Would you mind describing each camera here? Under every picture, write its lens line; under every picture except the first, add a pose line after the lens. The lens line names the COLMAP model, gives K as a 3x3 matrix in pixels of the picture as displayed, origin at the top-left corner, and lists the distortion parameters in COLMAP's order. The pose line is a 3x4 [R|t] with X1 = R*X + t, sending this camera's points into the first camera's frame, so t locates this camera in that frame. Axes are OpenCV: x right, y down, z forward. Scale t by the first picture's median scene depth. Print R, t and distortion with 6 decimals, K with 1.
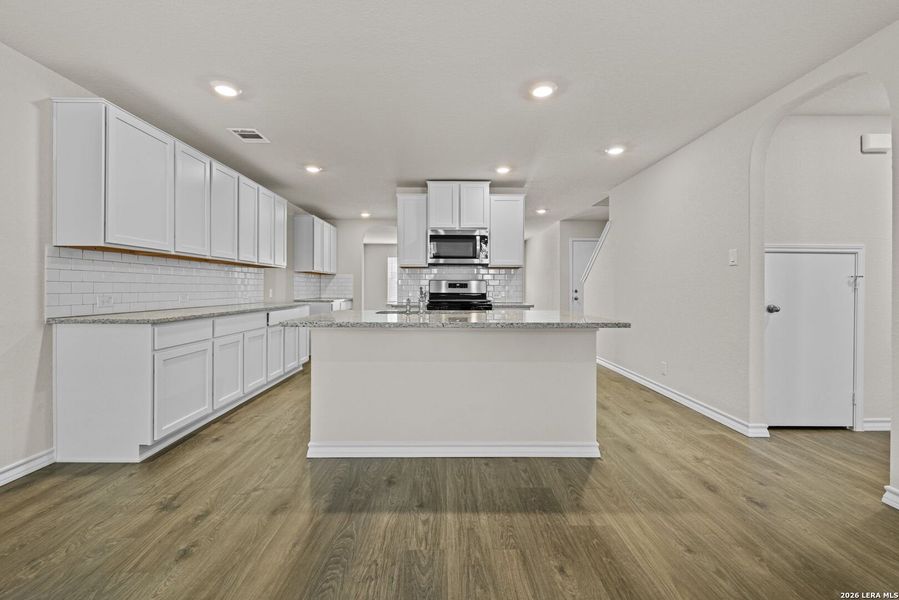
lens RADIAL K [[378.9, 0, 446.5], [0, 378.9, 292.5], [0, 0, 1]] dist [-0.001857, -0.000161]
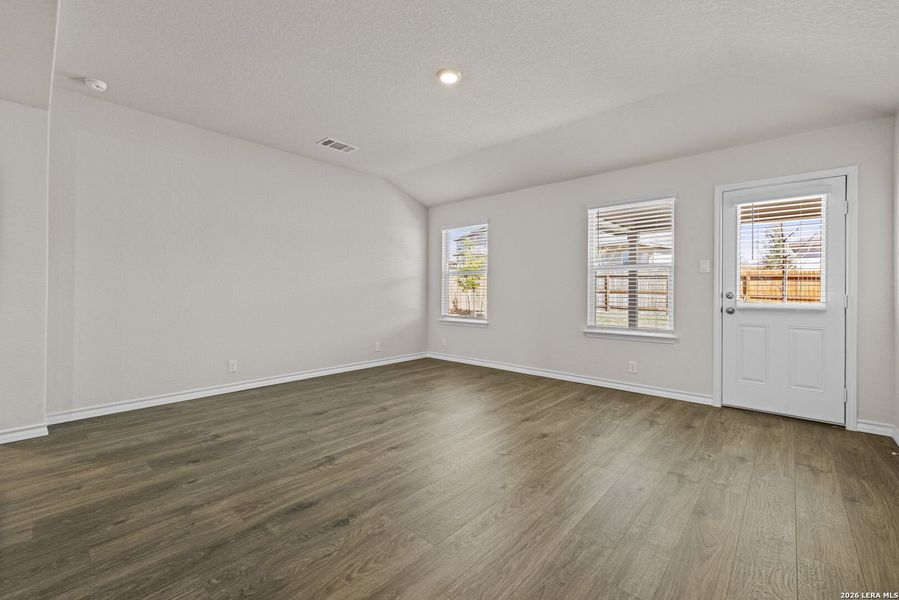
lens RADIAL K [[378.9, 0, 449.6], [0, 378.9, 292.1], [0, 0, 1]] dist [-0.001857, -0.000161]
pose [[-0.737275, -0.010983, 0.675504, -0.626349], [-0.001436, 0.999891, 0.014690, -0.011103], [-0.675592, 0.009860, -0.737210, 0.572165]]
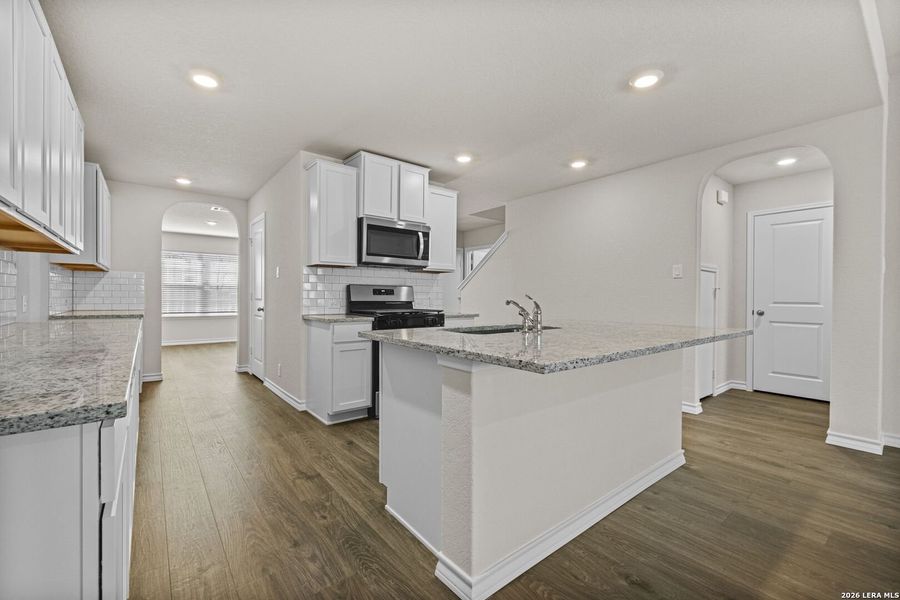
lens RADIAL K [[379.3, 0, 451.4], [0, 379.3, 300.9], [0, 0, 1]] dist [-0.001857, -0.000161]
pose [[0.791786, -0.007147, 0.610757, -0.586101], [0.002582, 0.999962, 0.008354, -0.009629], [-0.610793, -0.005037, 0.791774, 0.477058]]
